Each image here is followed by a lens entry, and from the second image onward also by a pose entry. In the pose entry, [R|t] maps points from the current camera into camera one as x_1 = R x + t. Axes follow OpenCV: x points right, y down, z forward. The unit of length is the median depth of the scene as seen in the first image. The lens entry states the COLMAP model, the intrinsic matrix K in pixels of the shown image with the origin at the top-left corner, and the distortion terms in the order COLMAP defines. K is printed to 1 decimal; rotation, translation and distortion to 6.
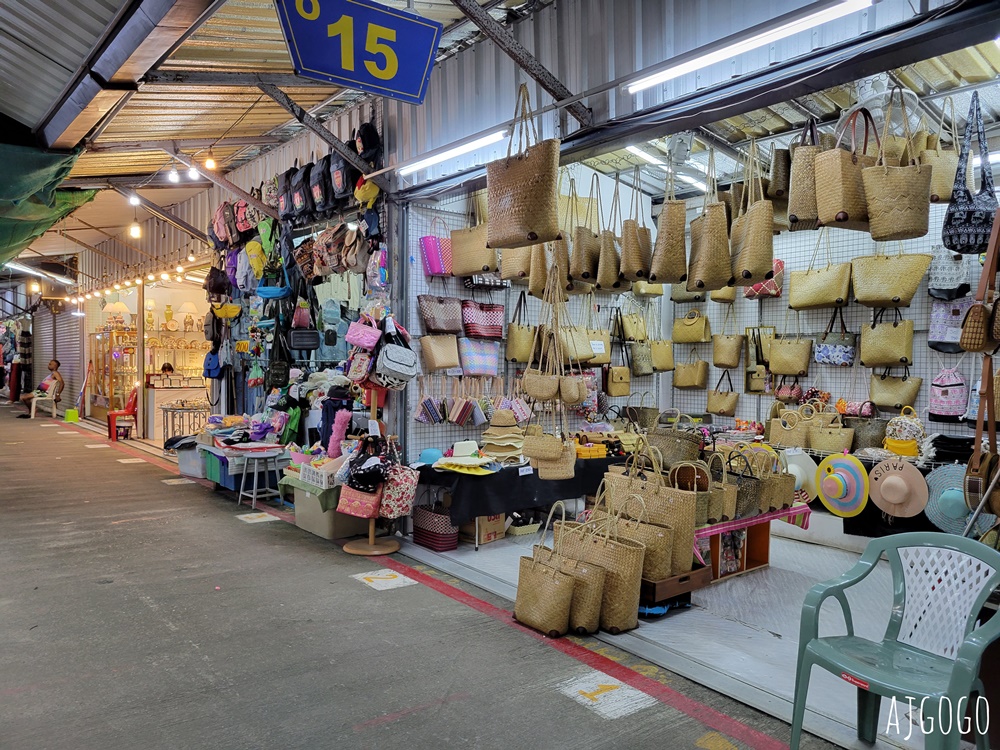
lens RADIAL K [[754.4, 0, 503.3], [0, 754.4, 374.8], [0, 0, 1]] dist [0.052056, -0.028651]
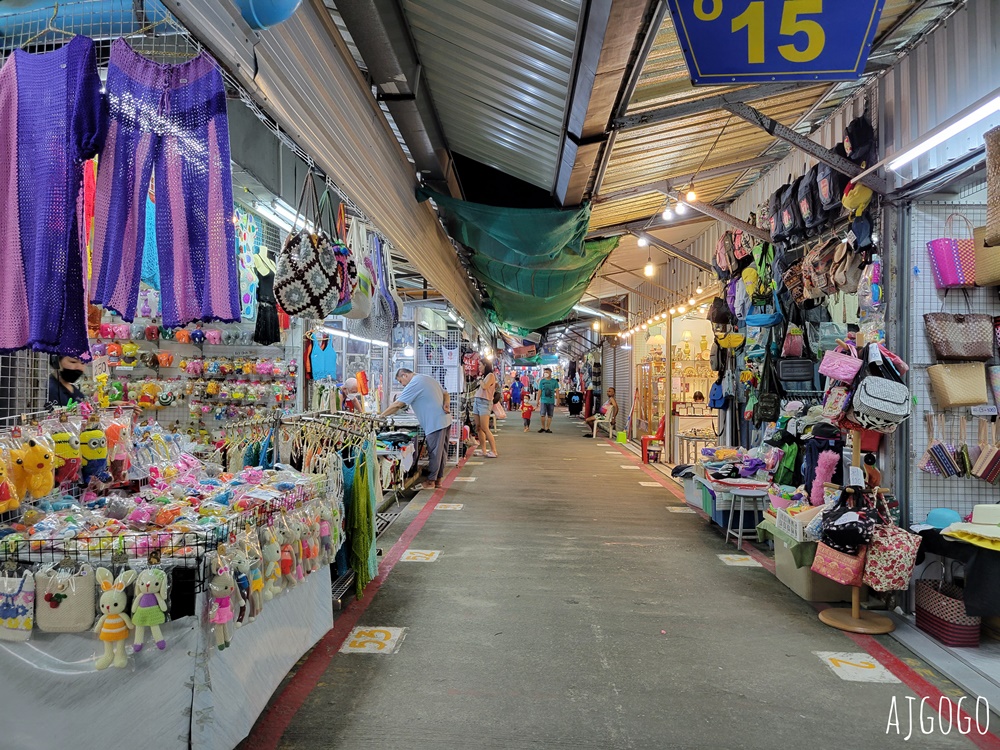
lens RADIAL K [[754.4, 0, 497.8], [0, 754.4, 370.3], [0, 0, 1]] dist [0.052056, -0.028651]
pose [[0.758939, -0.011222, -0.651065, 0.070821], [-0.015152, 0.999276, -0.034886, -0.010352], [0.650985, 0.036342, 0.758220, 0.090880]]
